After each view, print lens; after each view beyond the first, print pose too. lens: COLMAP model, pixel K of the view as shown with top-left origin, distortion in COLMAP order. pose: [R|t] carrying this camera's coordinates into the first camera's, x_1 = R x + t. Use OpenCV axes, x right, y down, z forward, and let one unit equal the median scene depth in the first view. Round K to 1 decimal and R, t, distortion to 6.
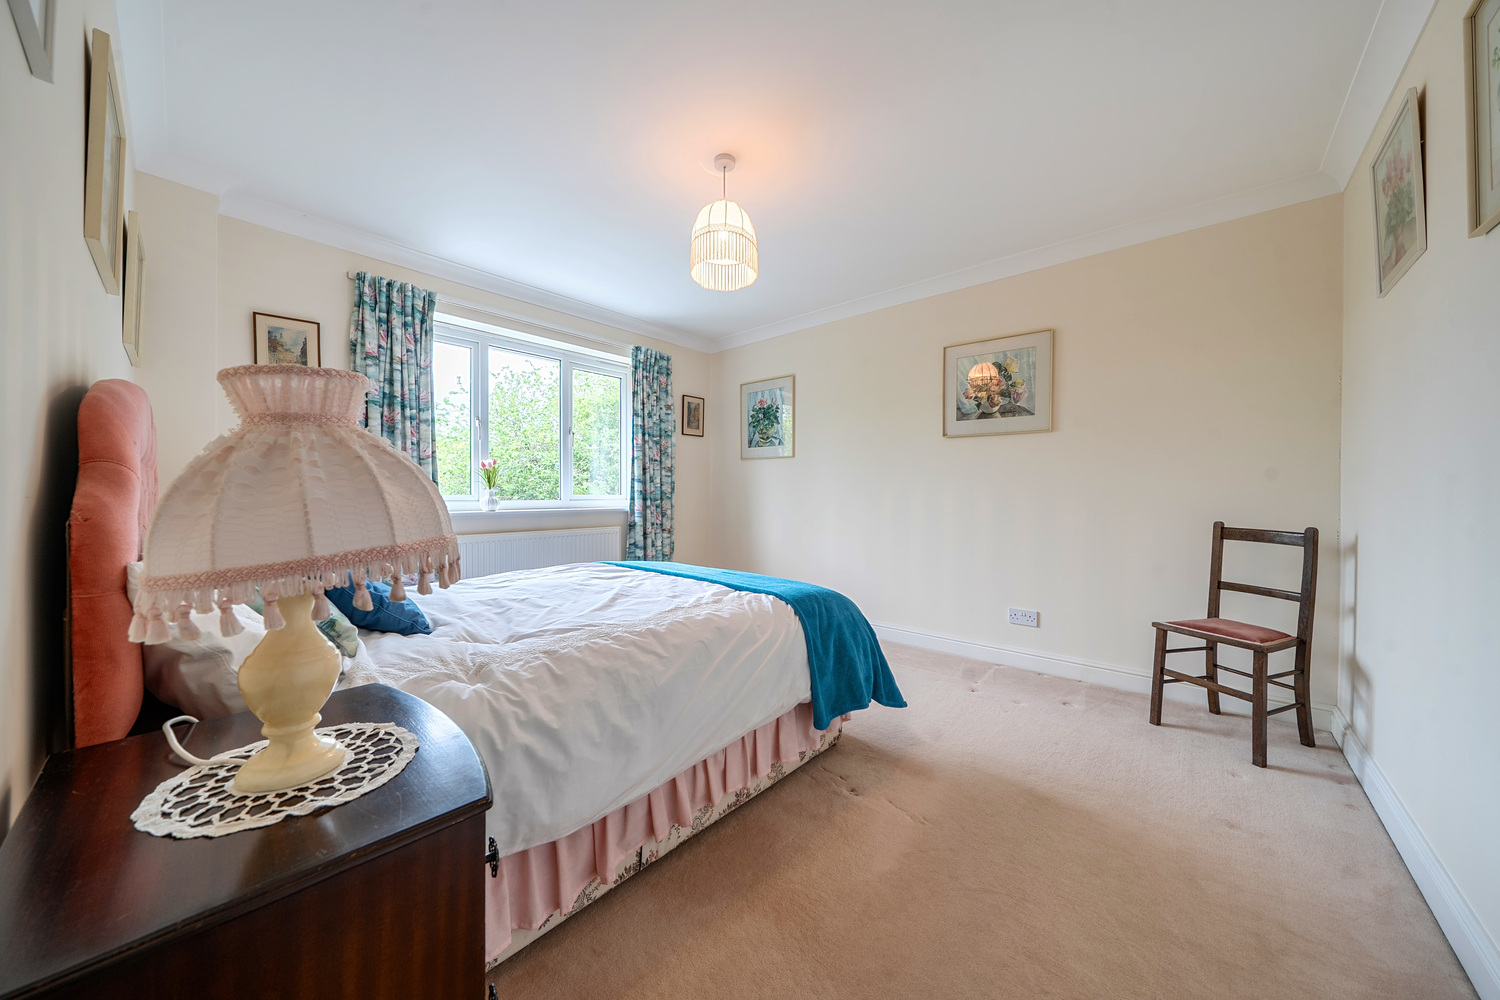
lens RADIAL K [[512.4, 0, 751.3], [0, 512.4, 490.5], [0, 0, 1]] dist [0.000067, -0.000002]
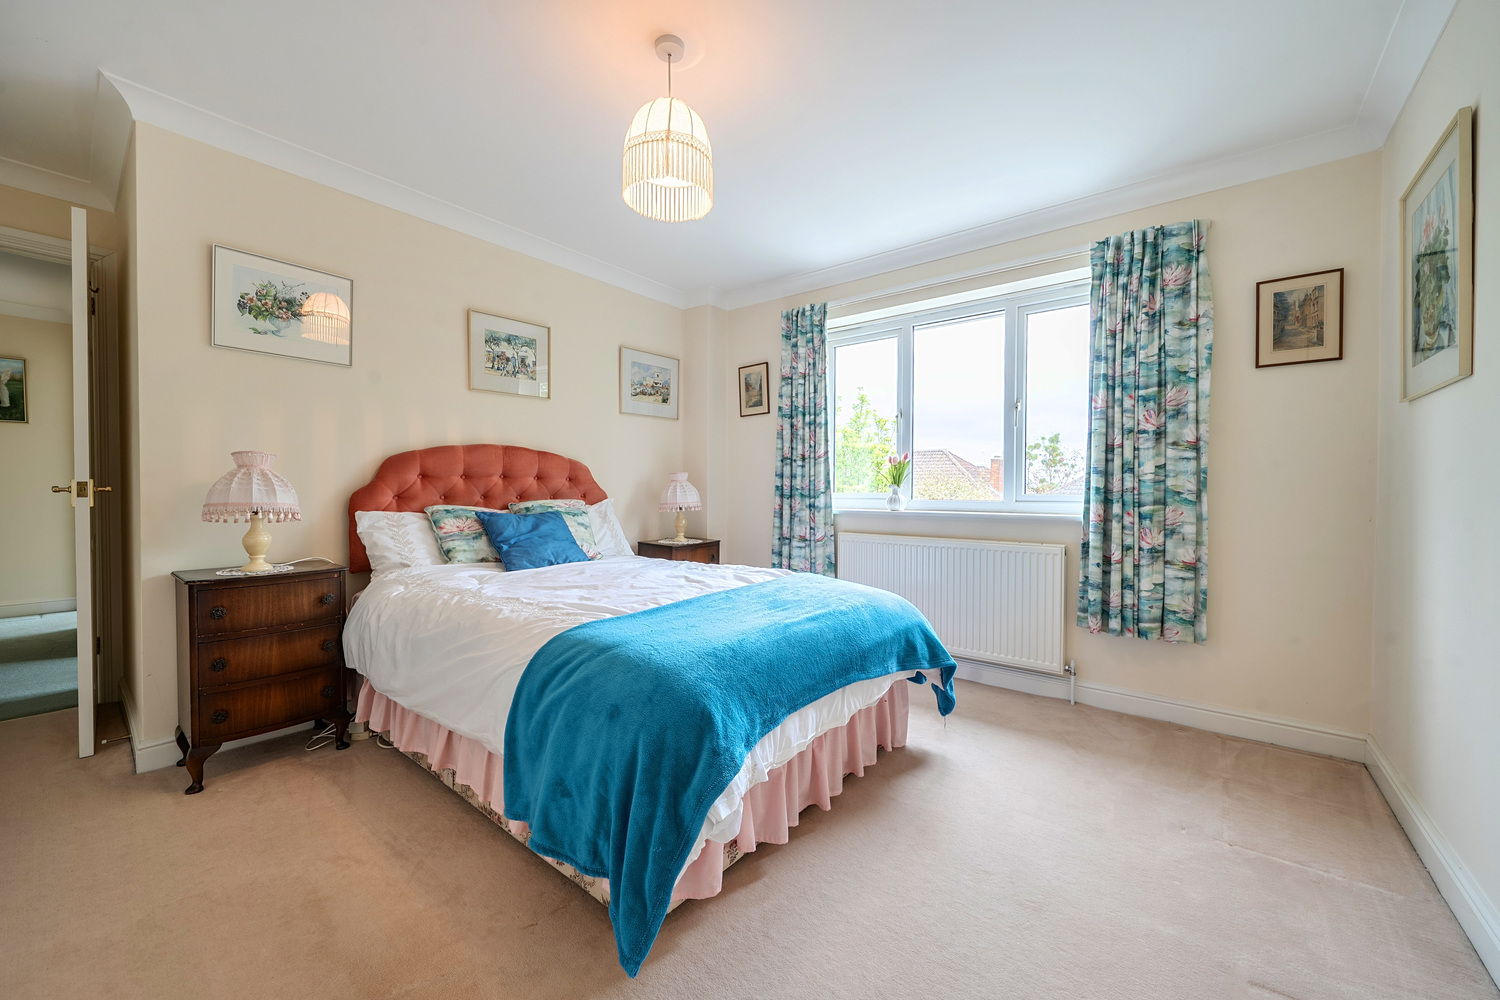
lens RADIAL K [[573.3, 0, 751.6], [0, 573.3, 498.7], [0, 0, 1]] dist [-0.000288, -0.000021]
pose [[0.051096, 0.009018, -0.998653, 0.409012], [-0.003529, 0.999955, 0.008850, 0.008550], [0.998688, 0.003072, 0.051125, 0.568093]]
